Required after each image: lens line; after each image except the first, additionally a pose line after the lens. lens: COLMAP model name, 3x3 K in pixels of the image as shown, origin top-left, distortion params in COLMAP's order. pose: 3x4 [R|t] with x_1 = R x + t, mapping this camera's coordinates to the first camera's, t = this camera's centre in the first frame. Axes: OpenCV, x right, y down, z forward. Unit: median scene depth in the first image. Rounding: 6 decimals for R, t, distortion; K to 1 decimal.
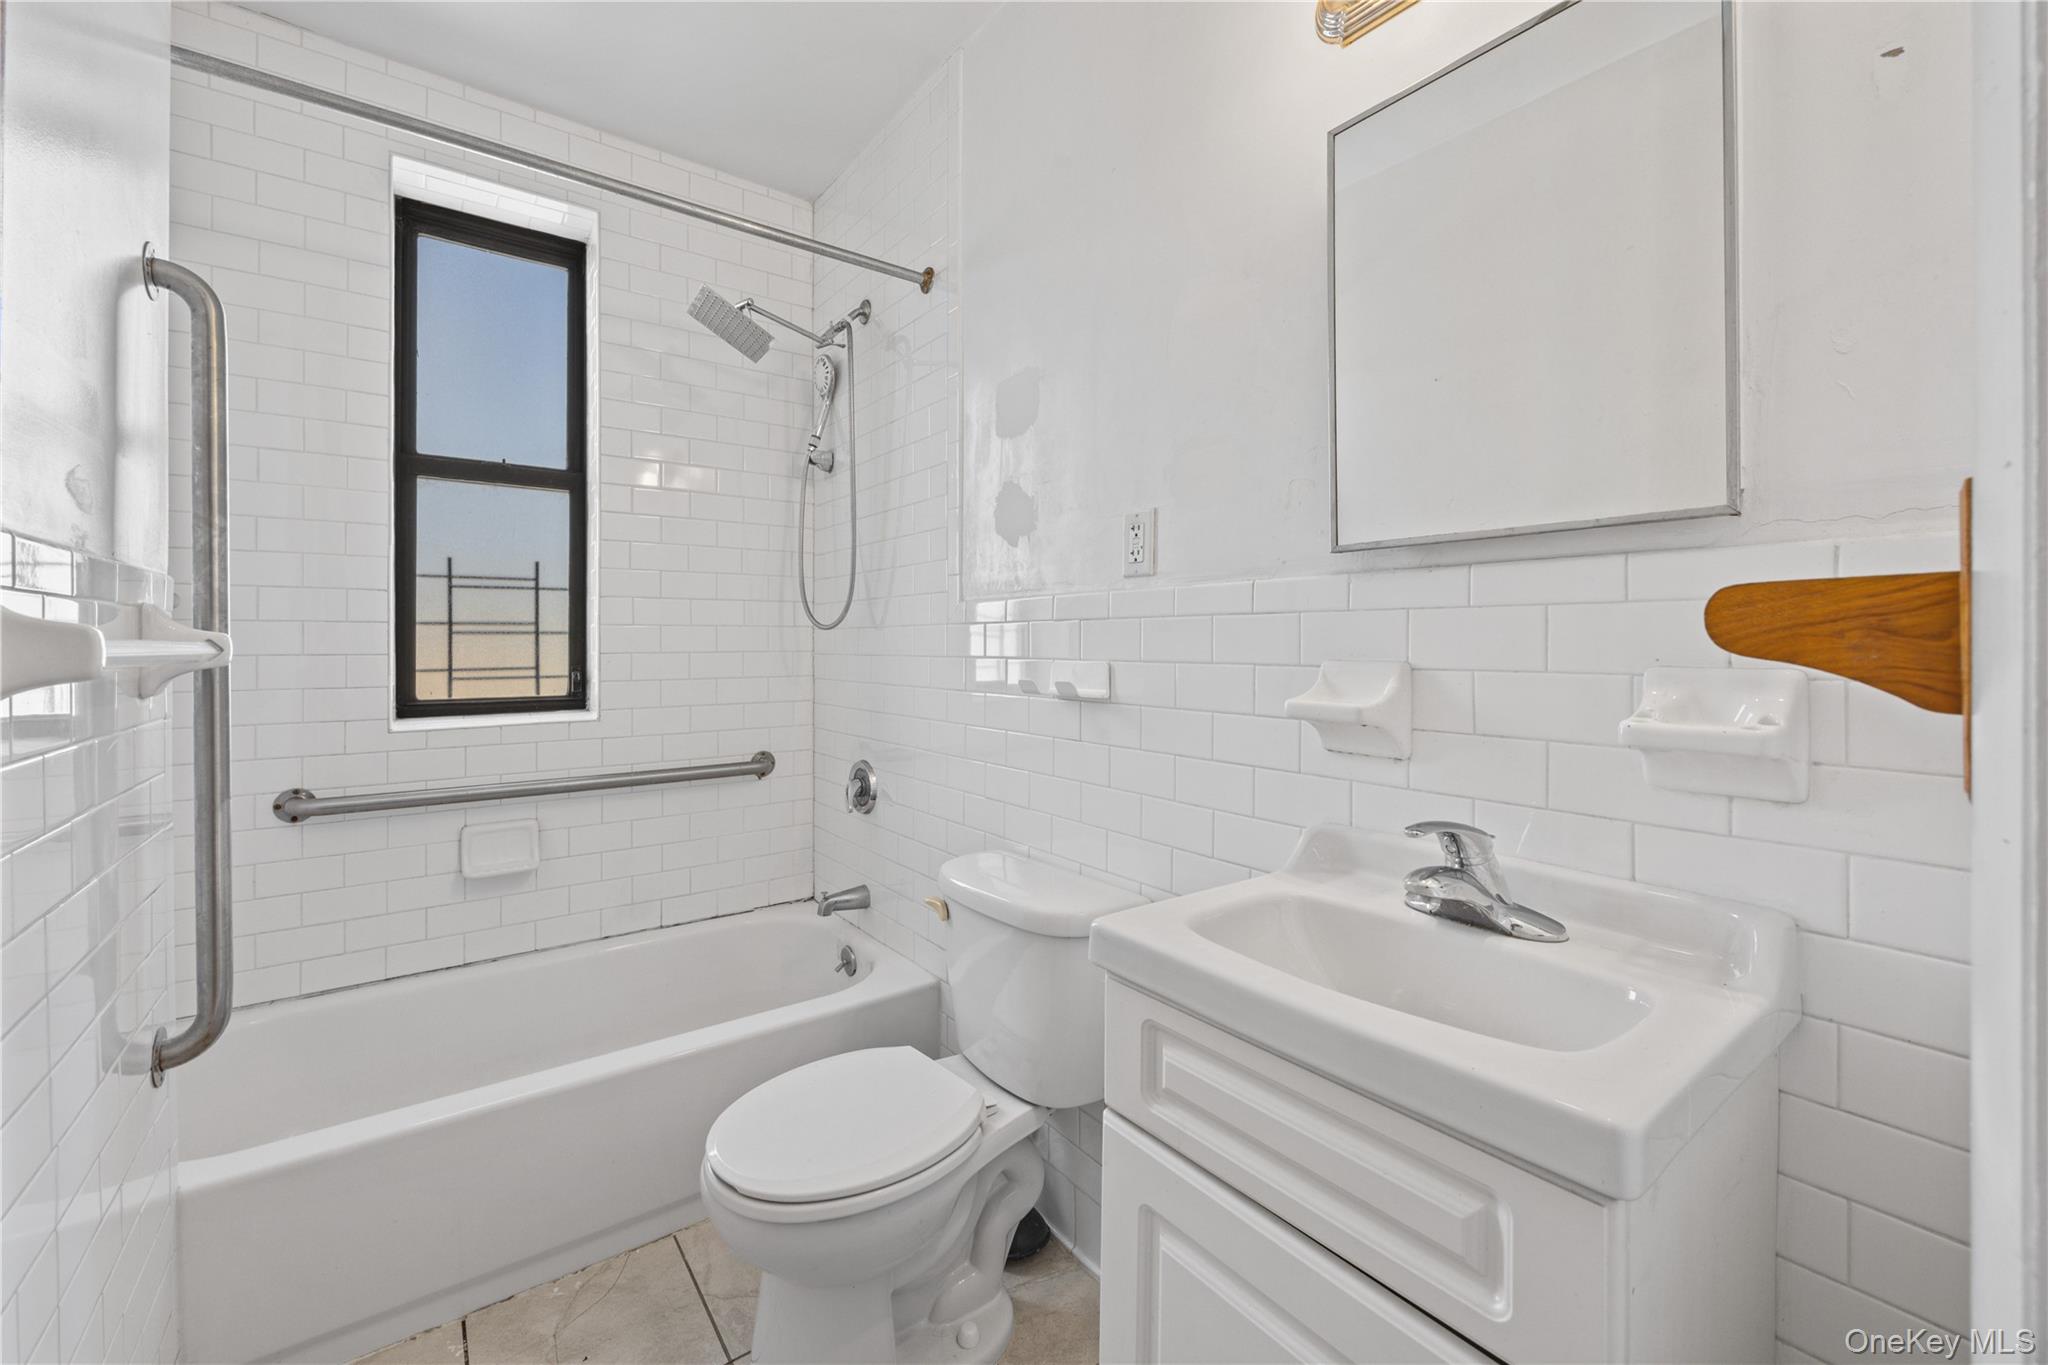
lens RADIAL K [[792.3, 0, 1030.6], [0, 792.3, 635.8], [0, 0, 1]] dist [-0.003333, -0.000096]
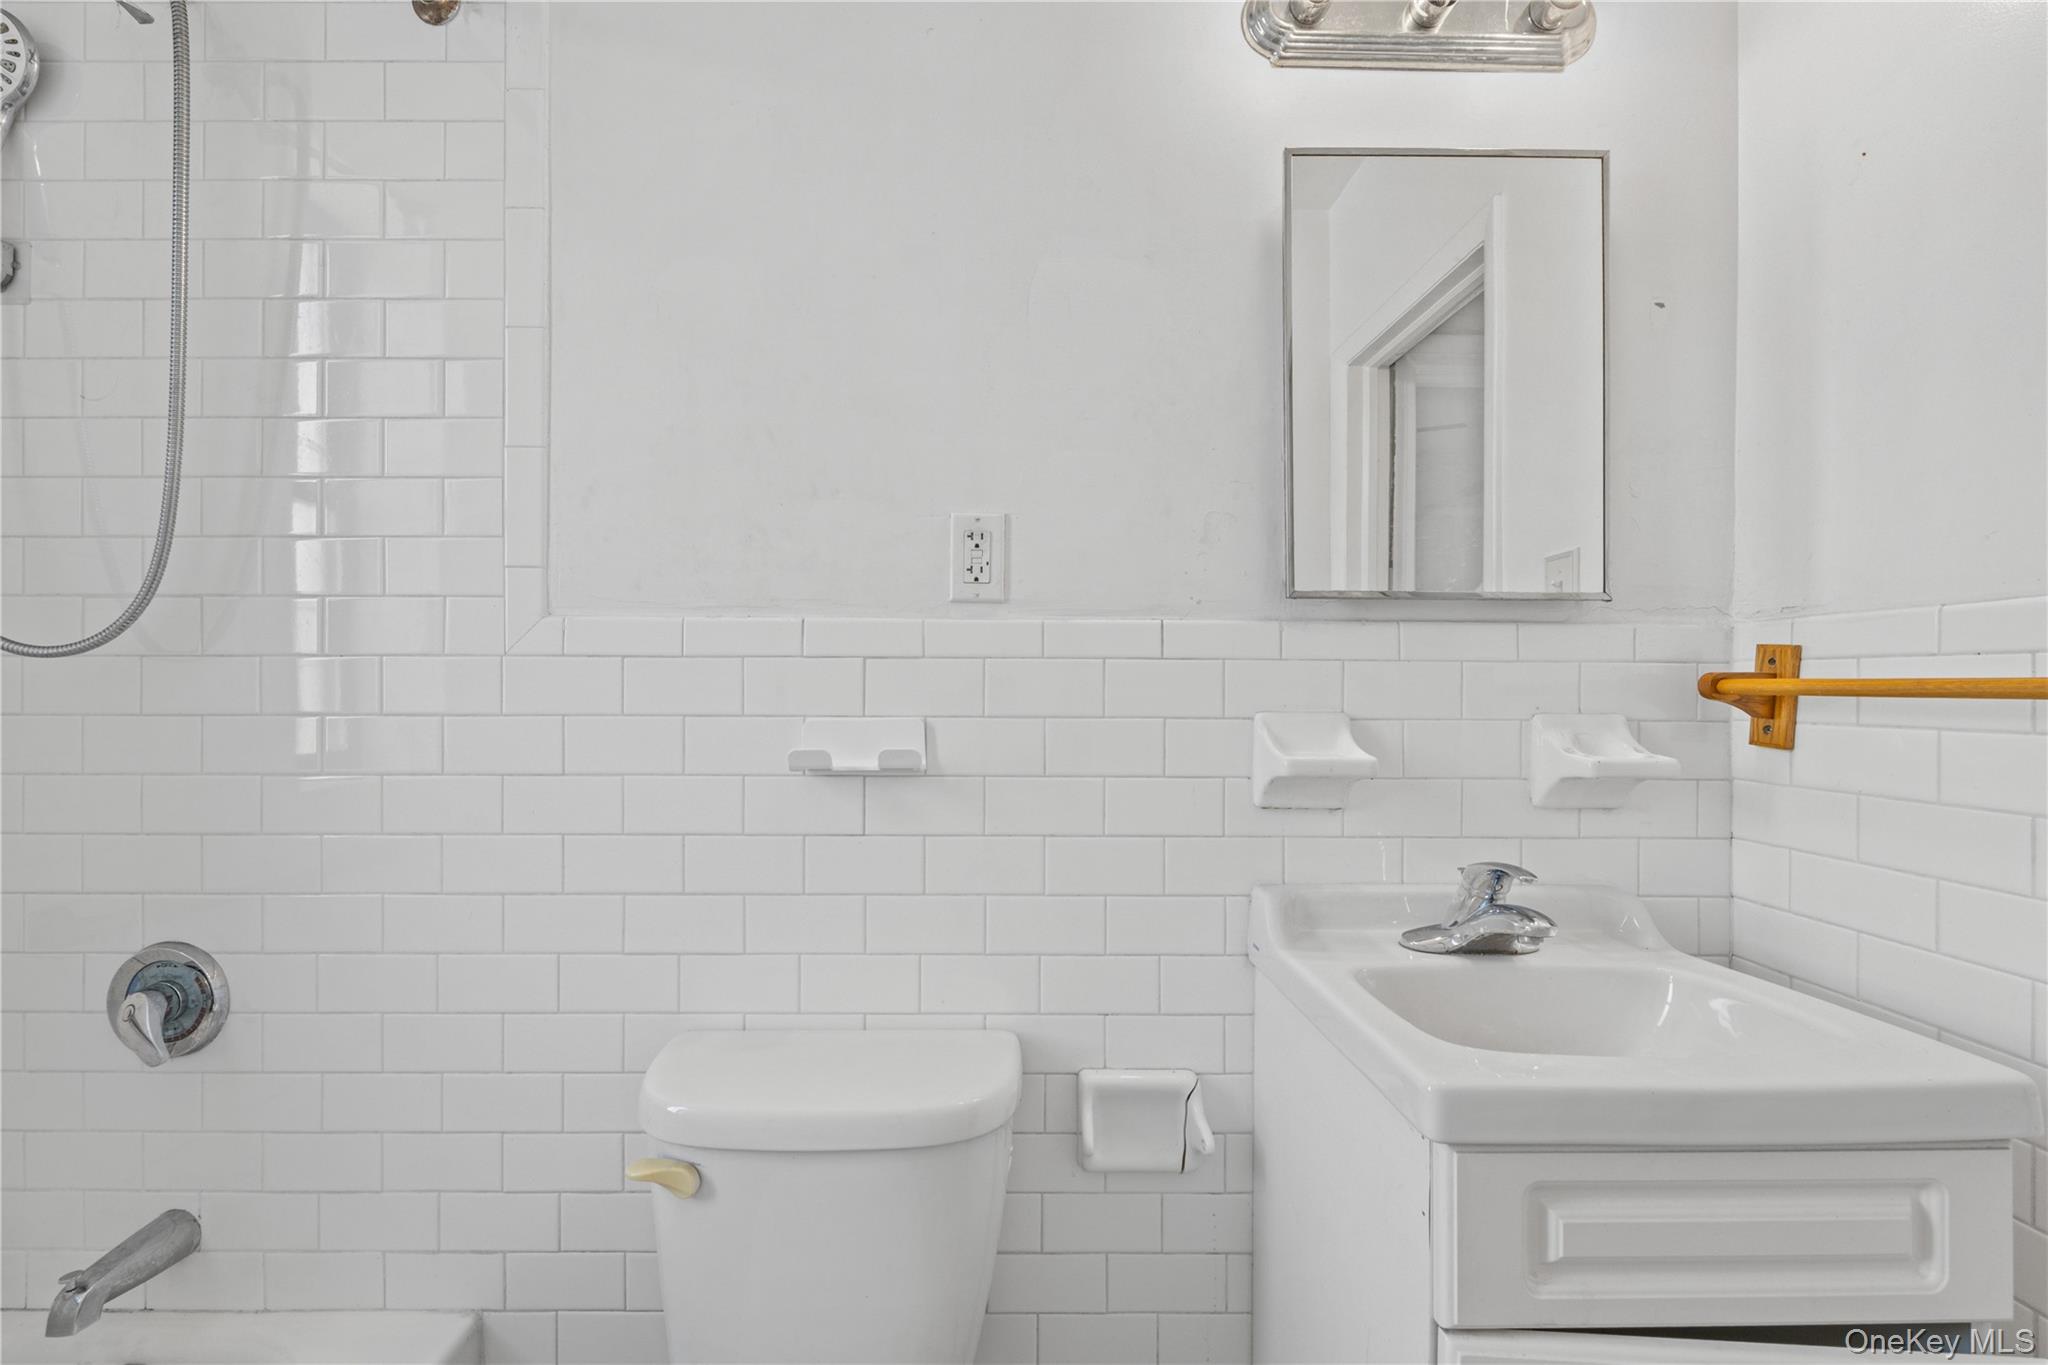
lens RADIAL K [[792.3, 0, 1023.8], [0, 792.3, 689.1], [0, 0, 1]] dist [-0.003333, -0.000096]
pose [[0.612538, 0.002870, 0.790436, -0.432775], [-0.011717, 0.999917, 0.005449, 0.001598], [-0.790354, -0.012600, 0.612520, 0.522752]]
